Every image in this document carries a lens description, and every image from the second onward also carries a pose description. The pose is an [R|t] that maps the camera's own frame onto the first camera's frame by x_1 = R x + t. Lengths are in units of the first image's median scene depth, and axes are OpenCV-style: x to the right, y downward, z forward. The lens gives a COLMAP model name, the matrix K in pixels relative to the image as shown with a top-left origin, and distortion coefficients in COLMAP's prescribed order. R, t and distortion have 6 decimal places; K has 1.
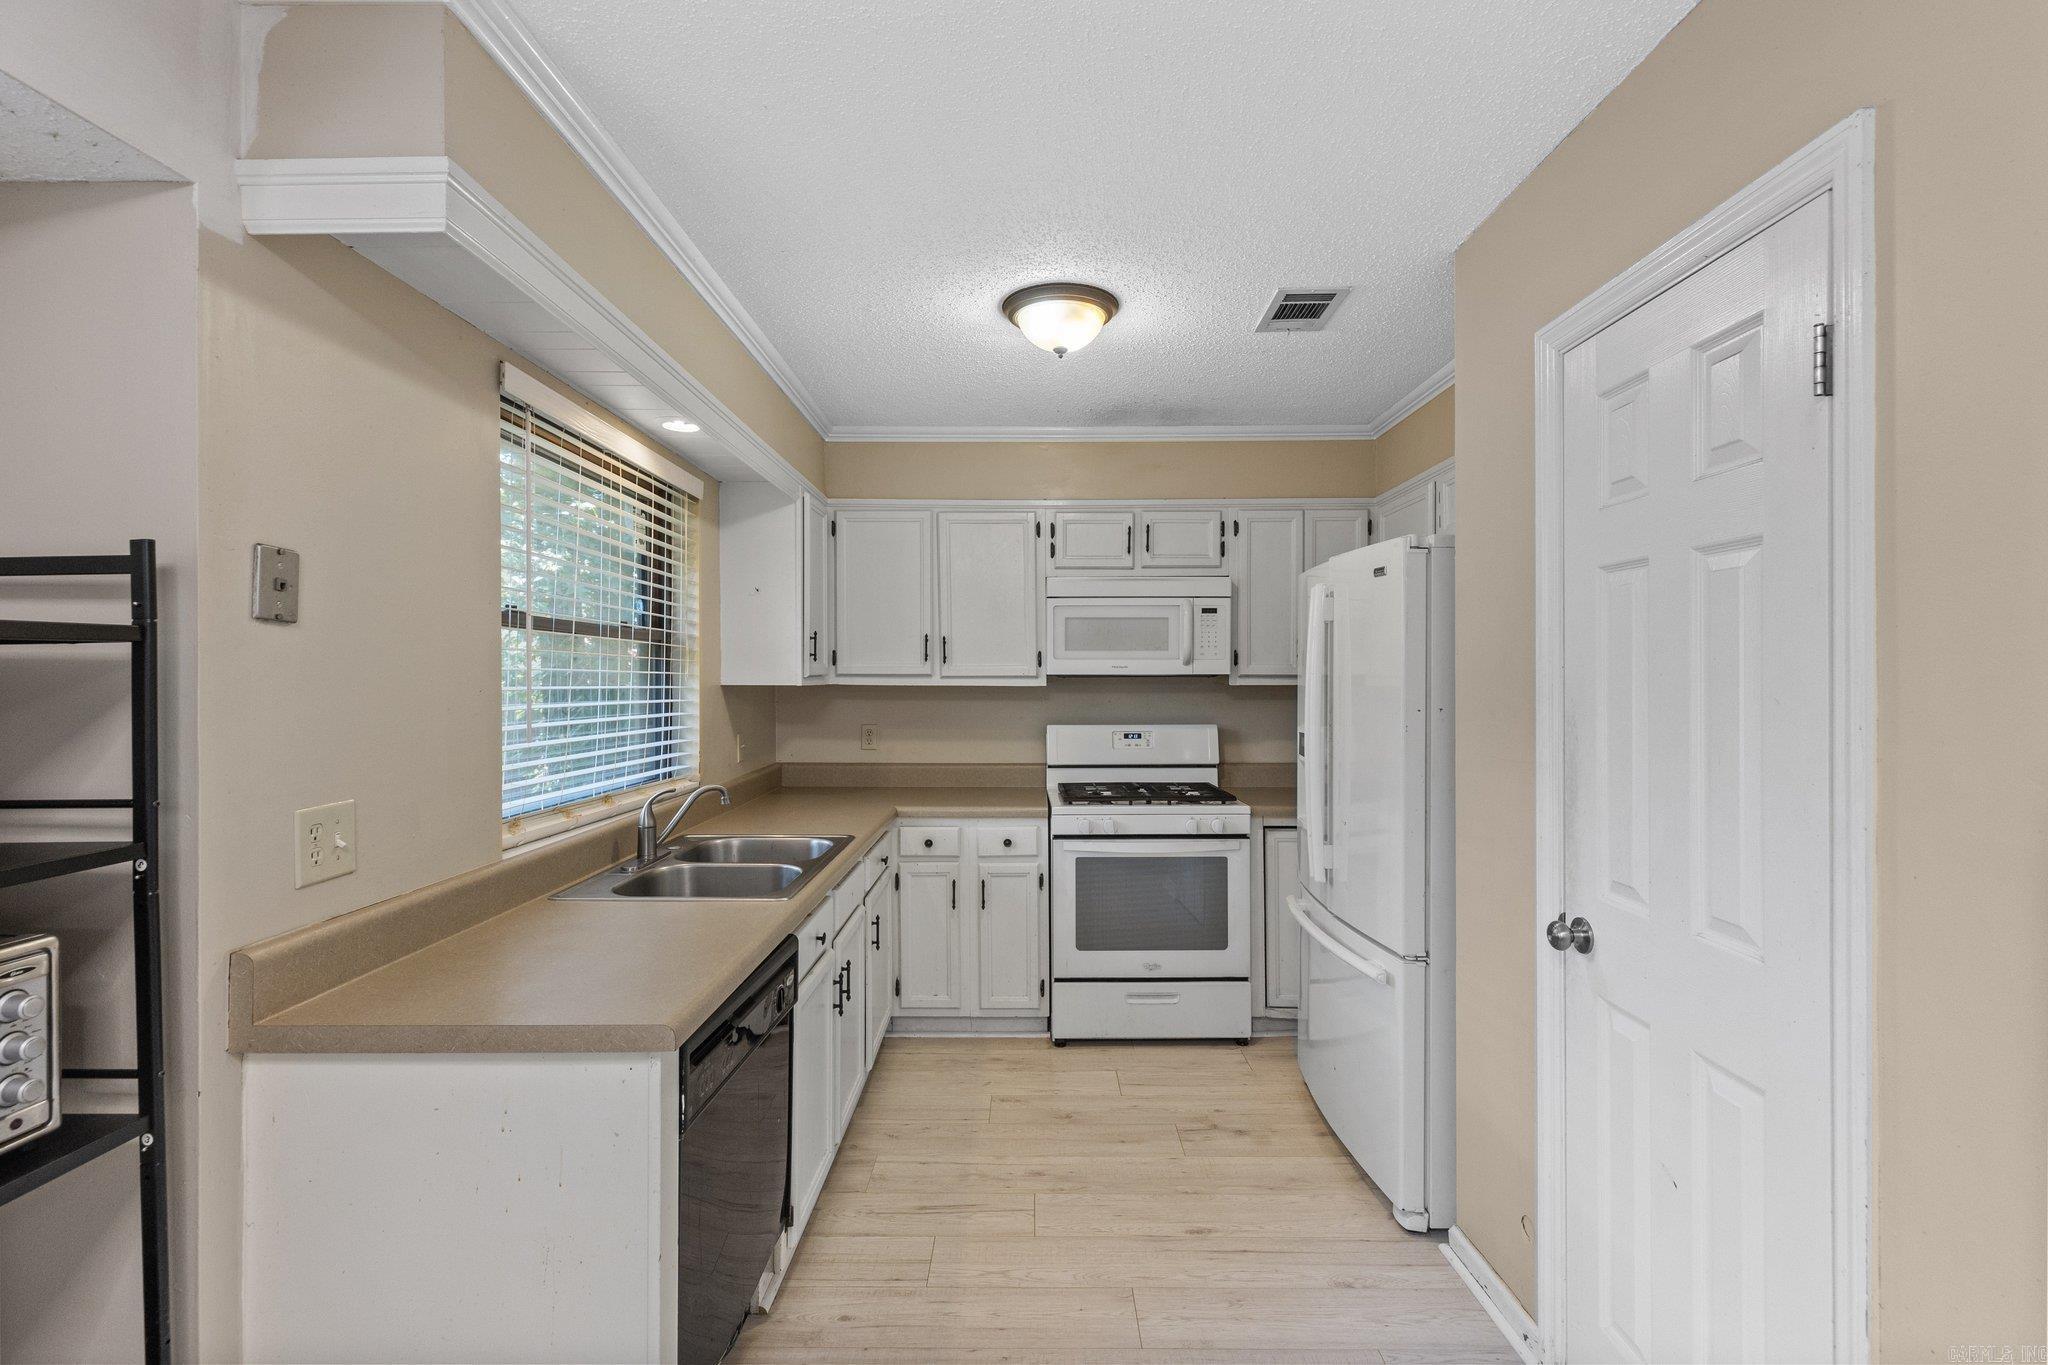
lens RADIAL K [[926.7, 0, 1025.8], [0, 926.7, 674.6], [0, 0, 1]] dist [0.006809, -0.001299]
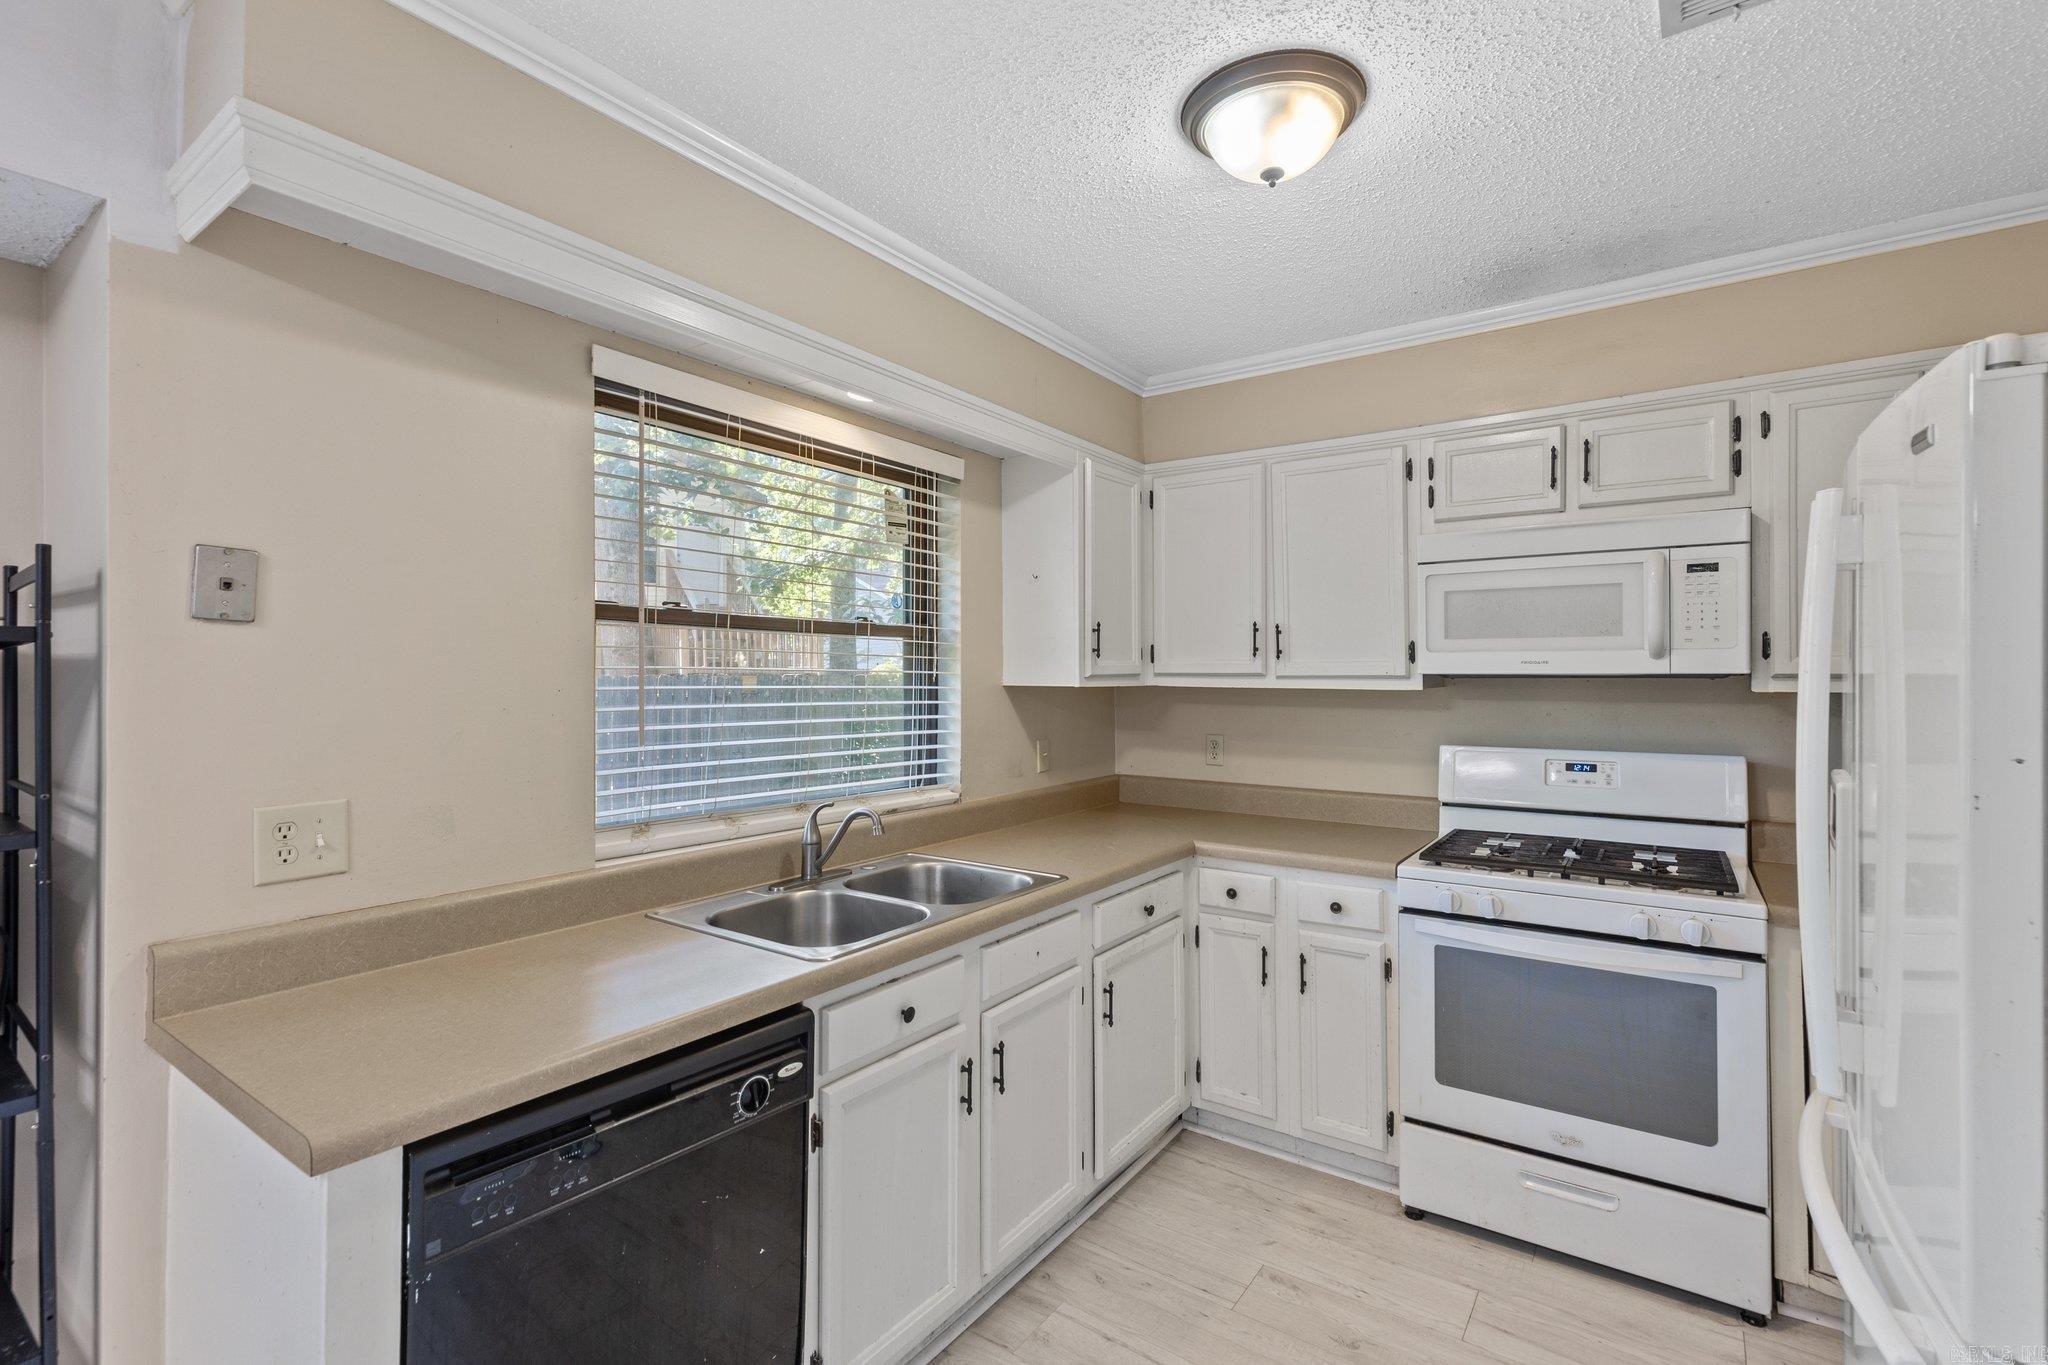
lens RADIAL K [[926.7, 0, 1024.9], [0, 926.7, 669.2], [0, 0, 1]] dist [0.006809, -0.001299]
pose [[0.818471, -0.003428, -0.574538, 0.207147], [-0.000002, 0.999982, -0.005969, 0.000683], [0.574548, 0.004887, 0.818456, 0.285009]]
